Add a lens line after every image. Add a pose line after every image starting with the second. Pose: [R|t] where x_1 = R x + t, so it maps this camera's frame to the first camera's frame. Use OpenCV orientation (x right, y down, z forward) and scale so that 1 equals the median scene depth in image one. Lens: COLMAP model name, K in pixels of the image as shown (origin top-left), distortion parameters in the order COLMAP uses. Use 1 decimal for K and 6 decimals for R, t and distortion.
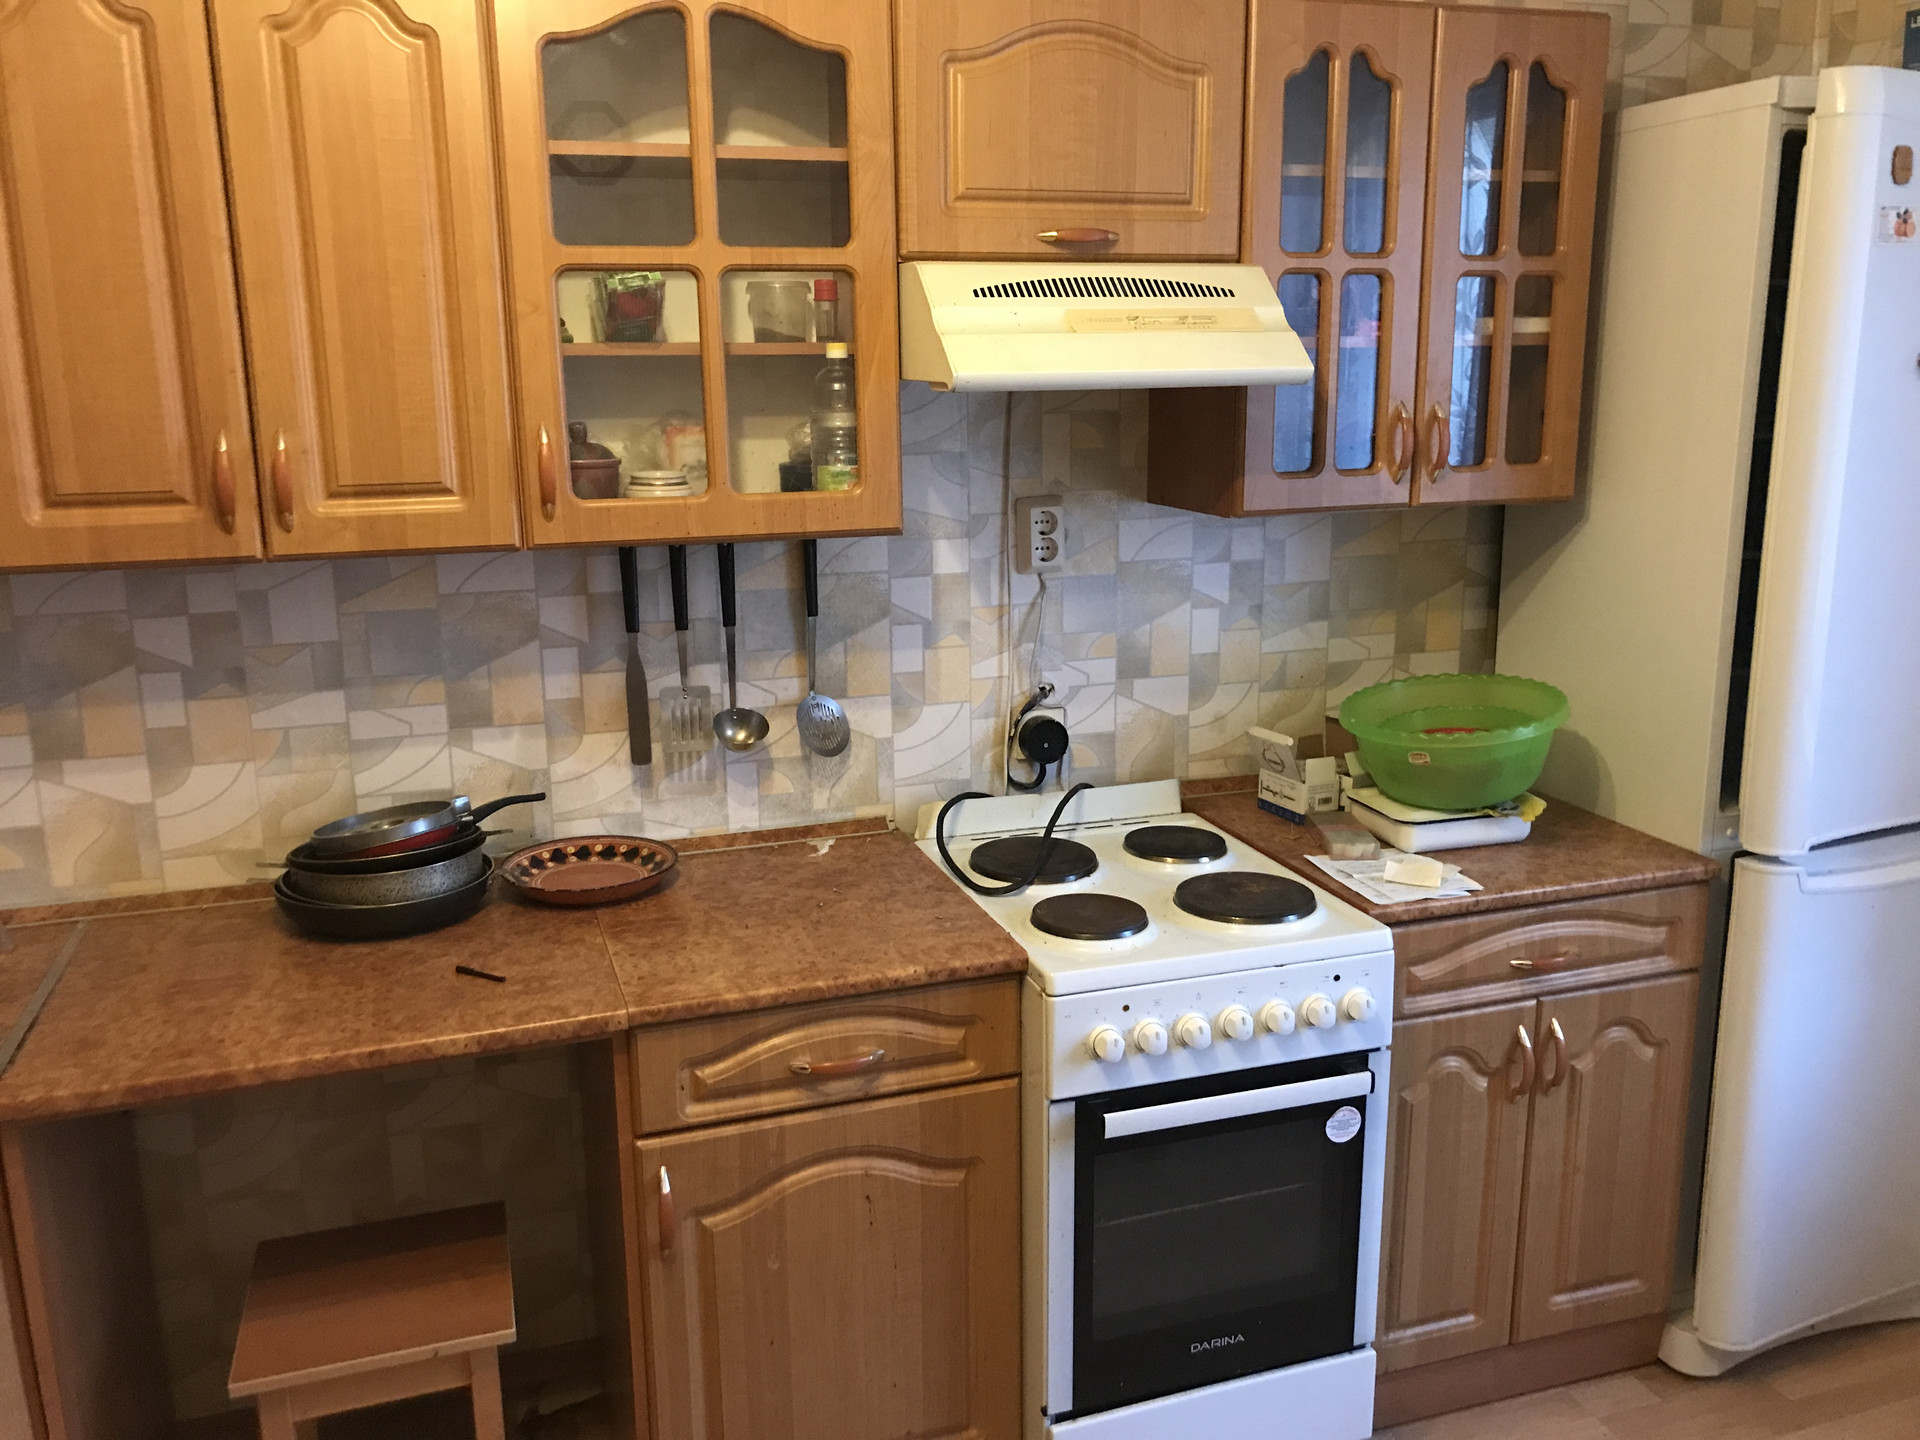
lens RADIAL K [[1608.3, 0, 959.9], [0, 1608.3, 711.3], [0, 0, 1]] dist [0.040760, -0.011077]
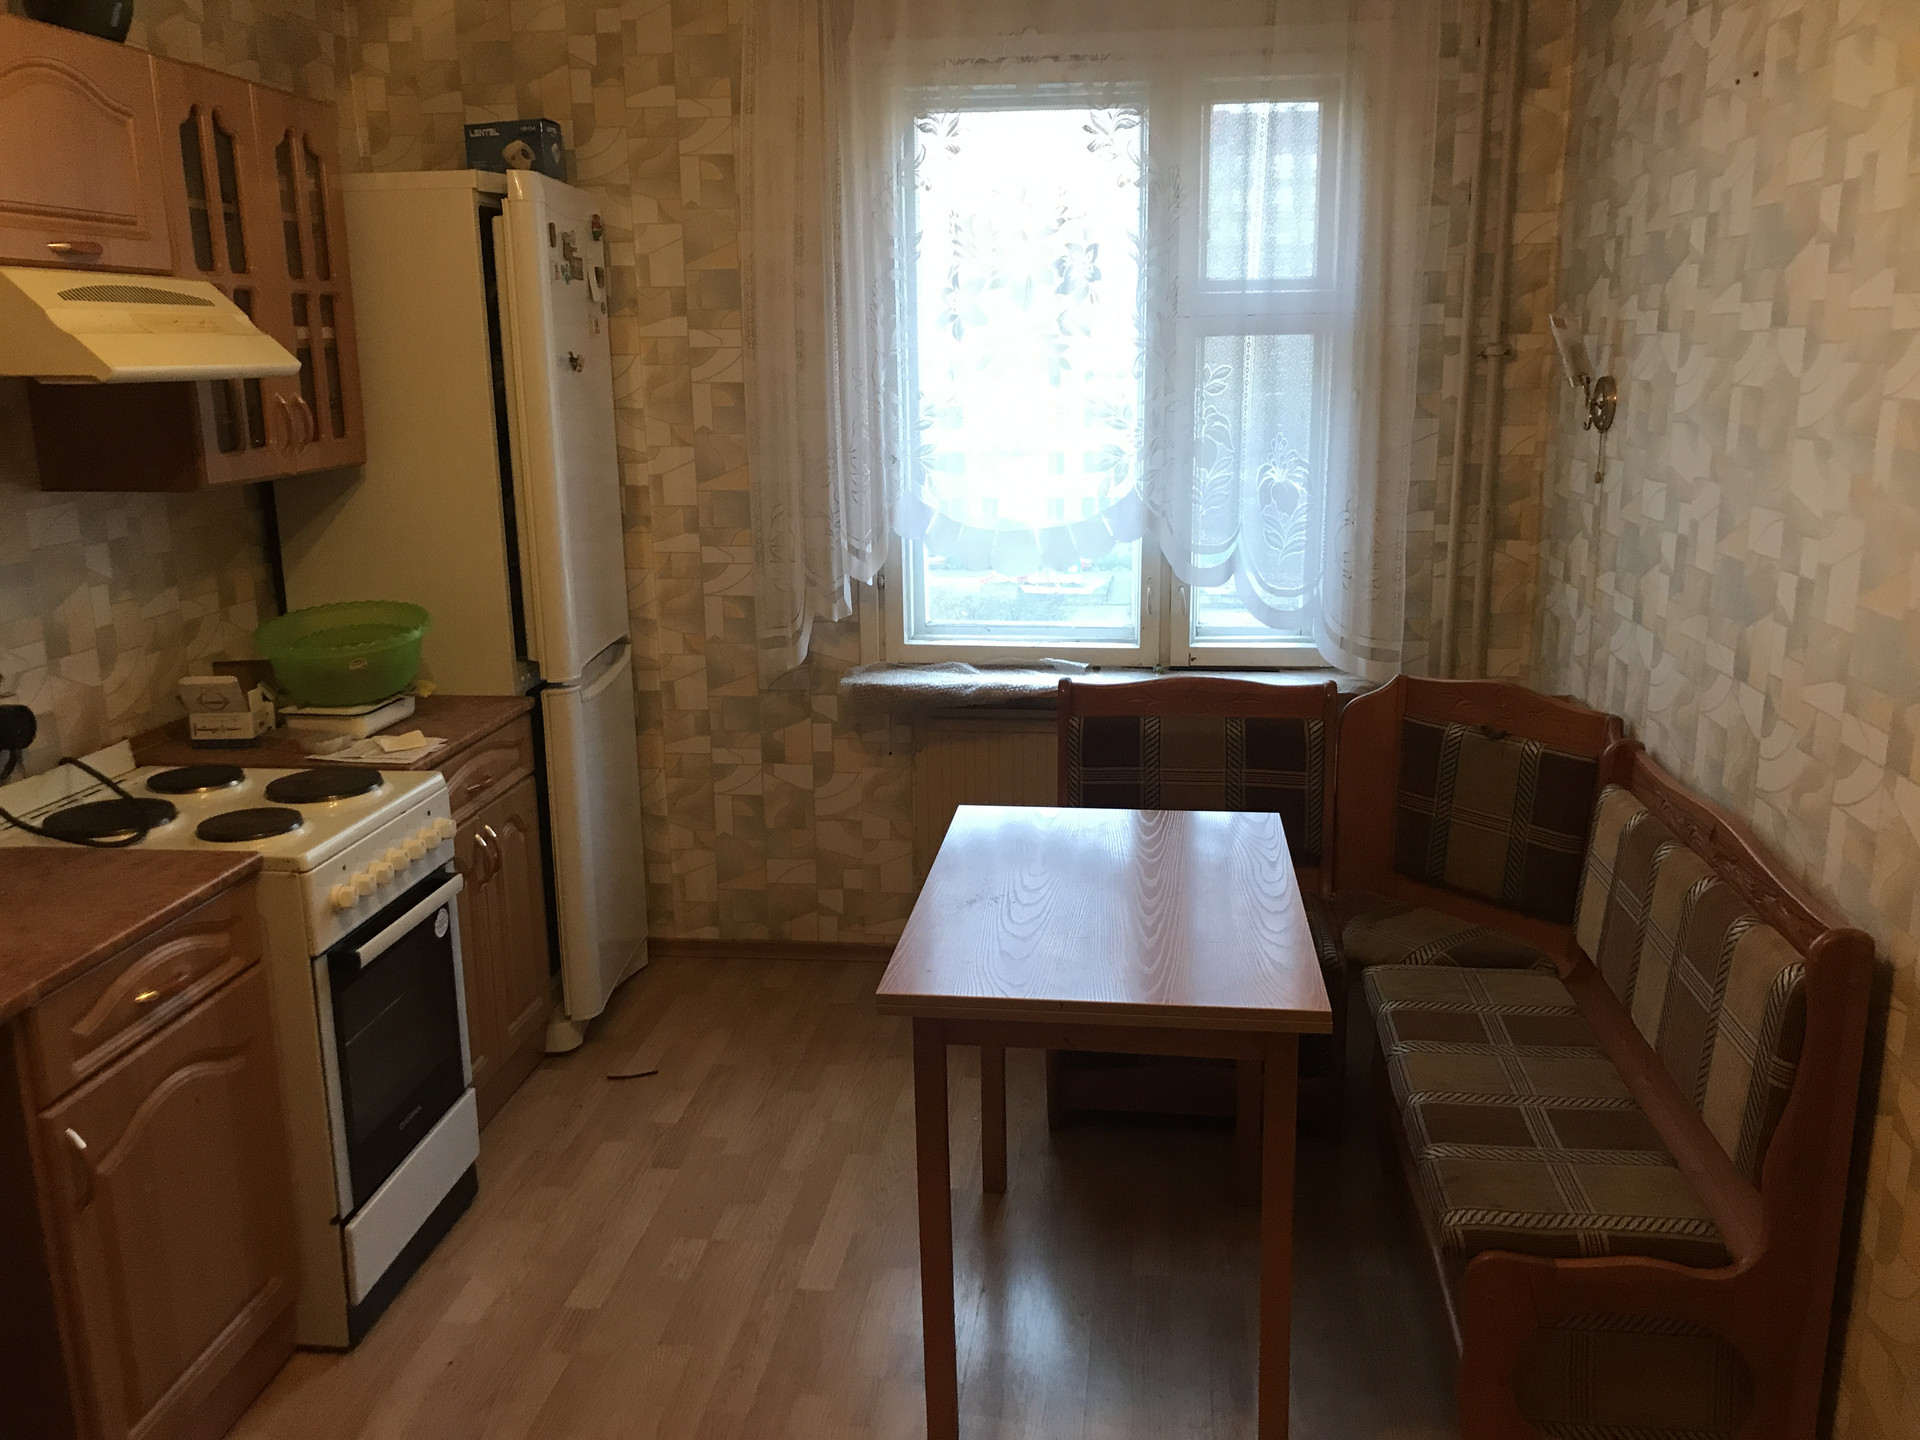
lens RADIAL K [[1608.3, 0, 960.7], [0, 1608.3, 722.5], [0, 0, 1]] dist [0.040760, -0.011077]
pose [[0.432867, -0.207379, 0.877280, -0.664419], [0.210977, 0.969457, 0.125069, 0.014019], [-0.876422, 0.130948, 0.463398, -0.025308]]
